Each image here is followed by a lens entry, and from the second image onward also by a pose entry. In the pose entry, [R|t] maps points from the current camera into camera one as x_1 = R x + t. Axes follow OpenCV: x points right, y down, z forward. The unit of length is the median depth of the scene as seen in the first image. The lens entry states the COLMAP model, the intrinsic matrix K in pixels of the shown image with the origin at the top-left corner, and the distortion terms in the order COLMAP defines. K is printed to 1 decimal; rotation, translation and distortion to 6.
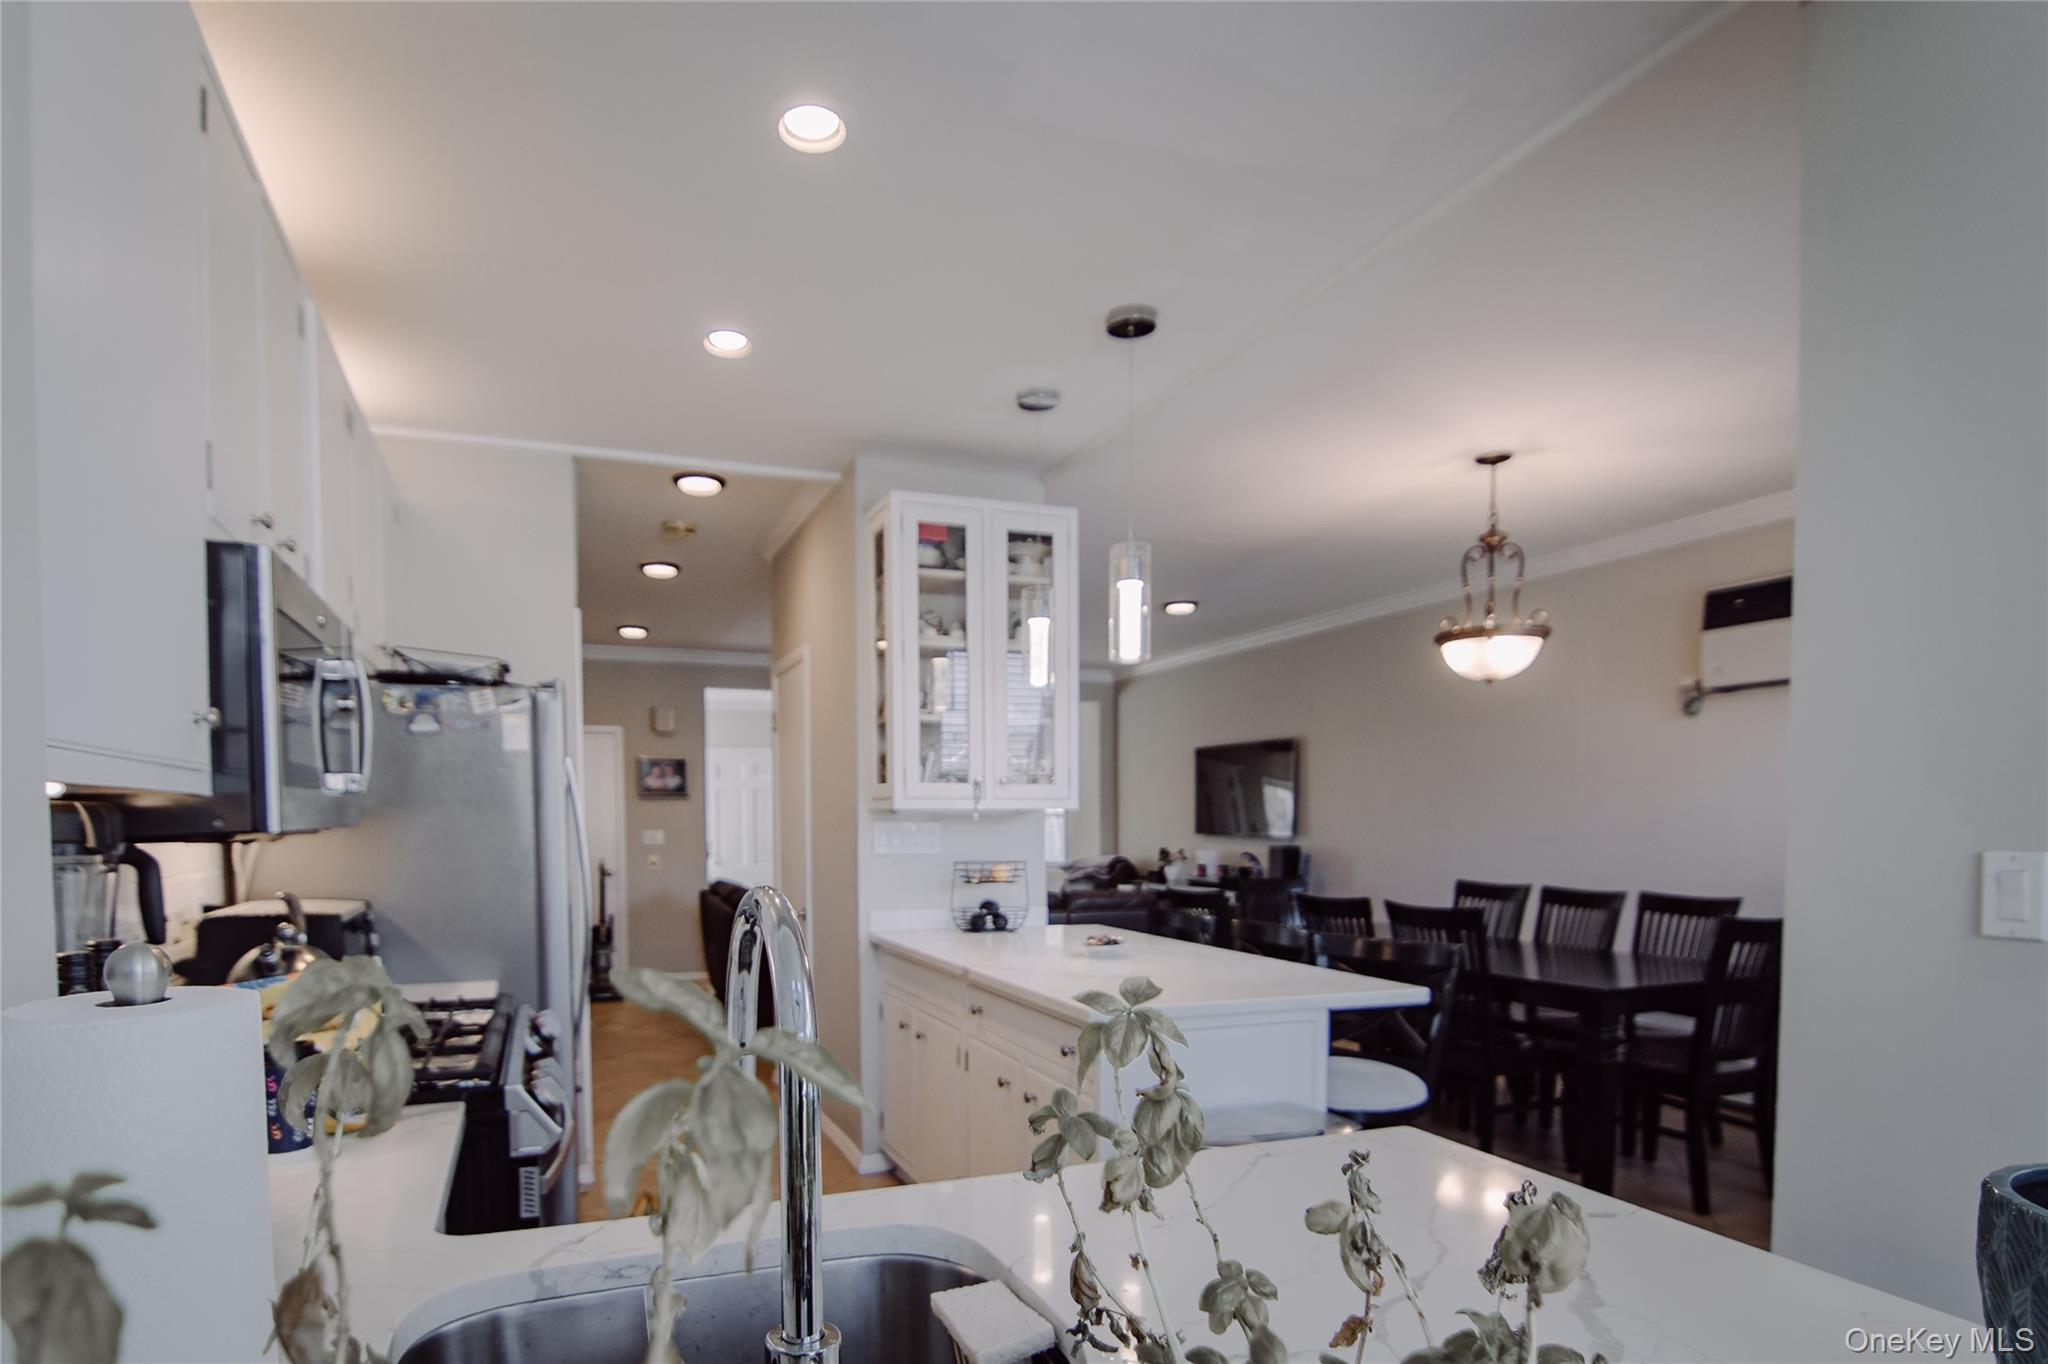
lens RADIAL K [[1092.0, 0, 900.7], [0, 1092.0, 853.3], [0, 0, 1]] dist [0.015691, -0.000236]
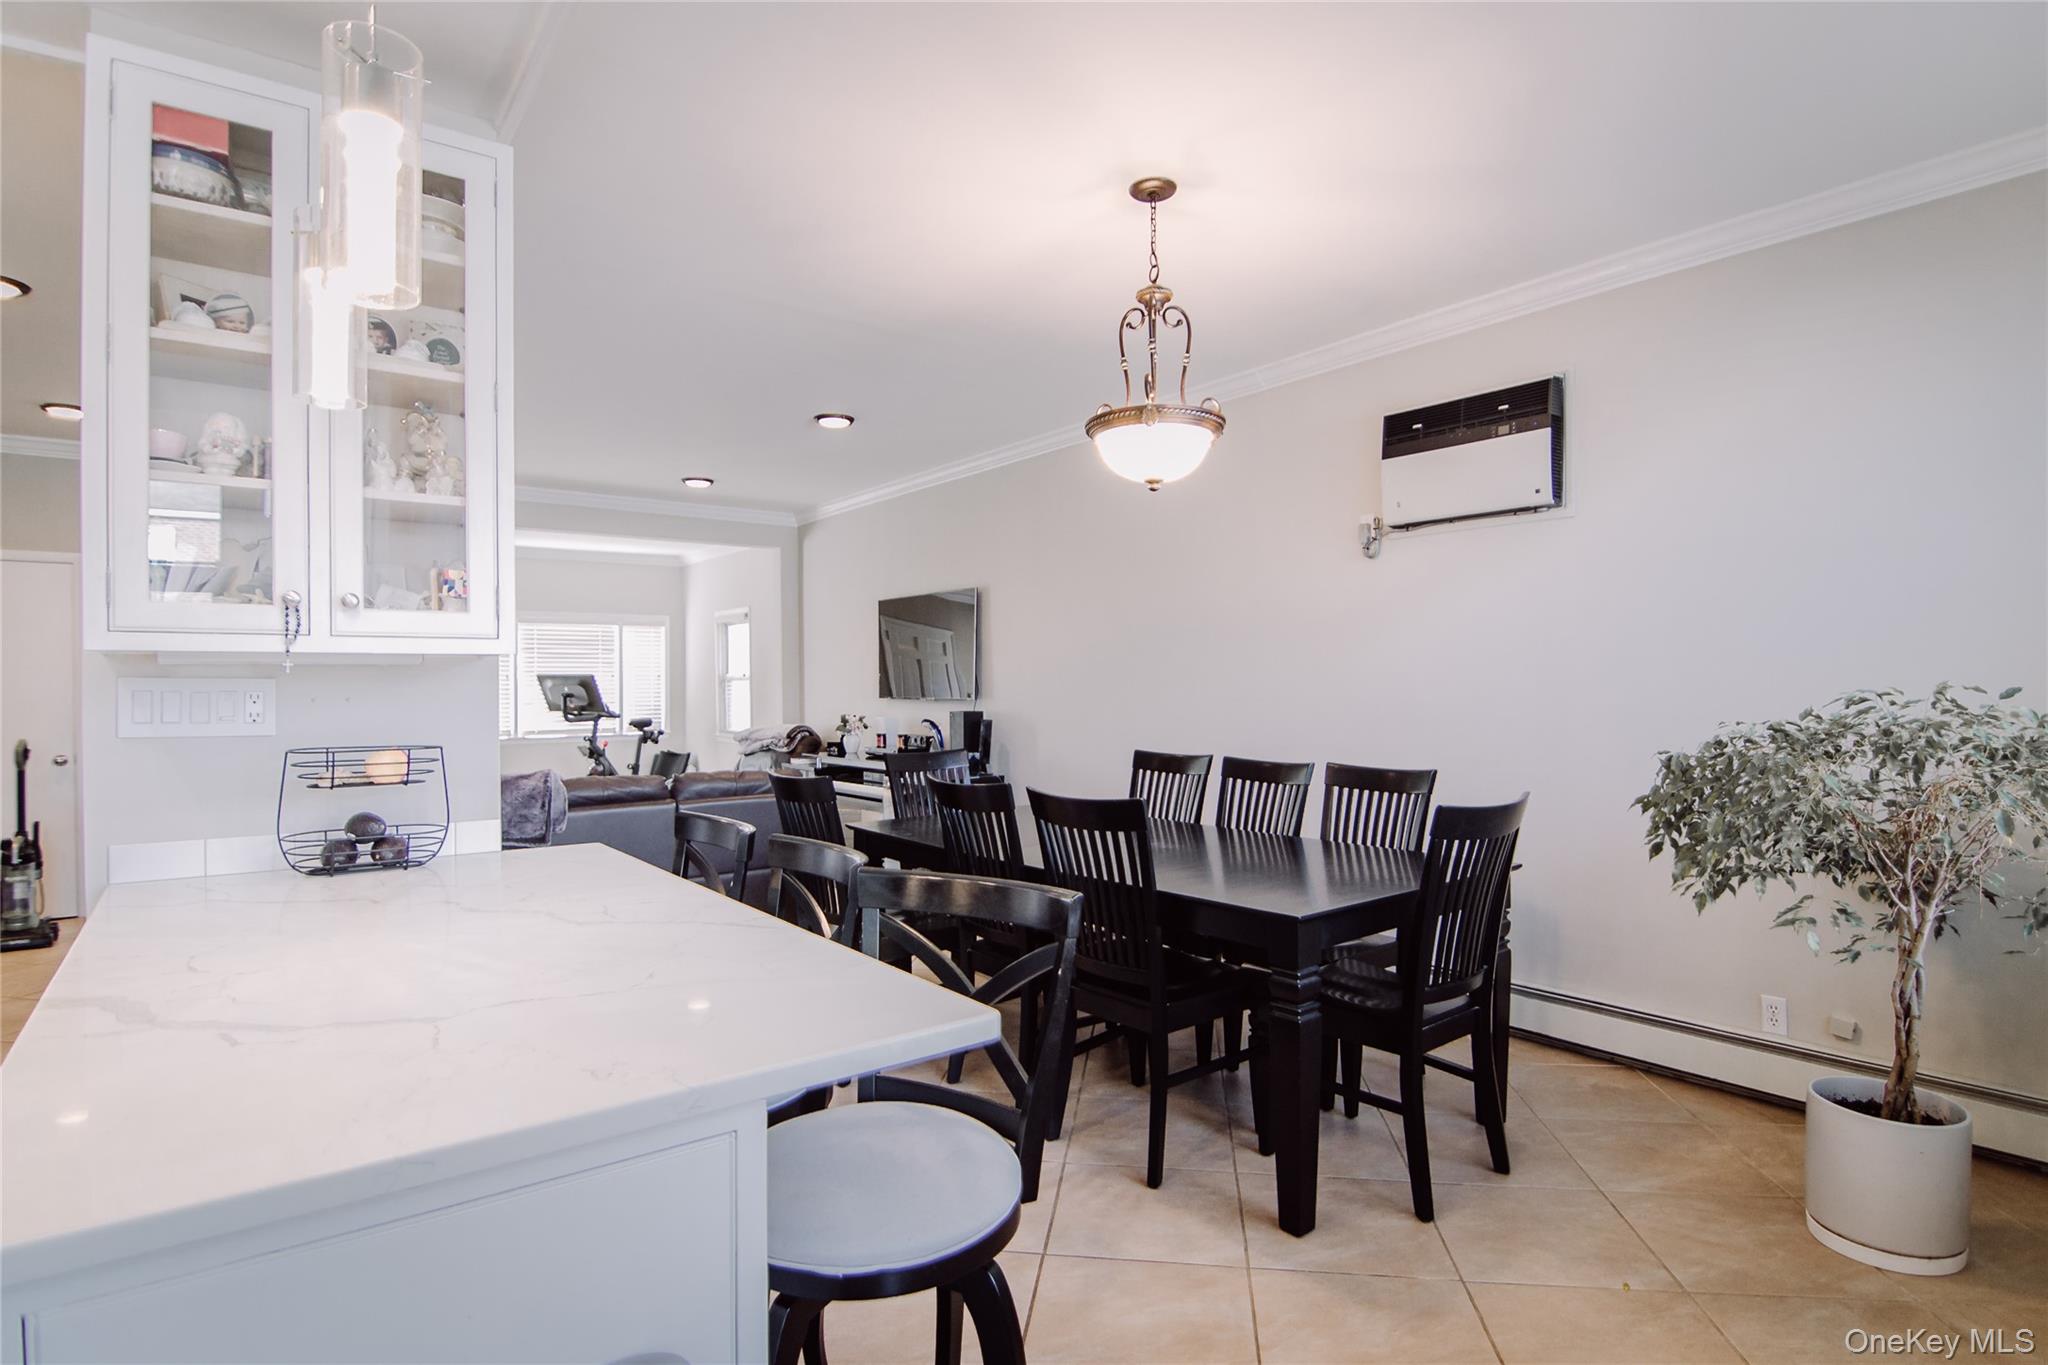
lens RADIAL K [[1037.9, 0, 1004.0], [0, 1037.9, 689.0], [0, 0, 1]] dist [0.001774, -0.000196]
pose [[0.952091, -0.003674, 0.305794, 0.227033], [0.012229, 0.999585, -0.026067, -0.004509], [-0.305572, 0.028558, 0.951741, 0.370876]]
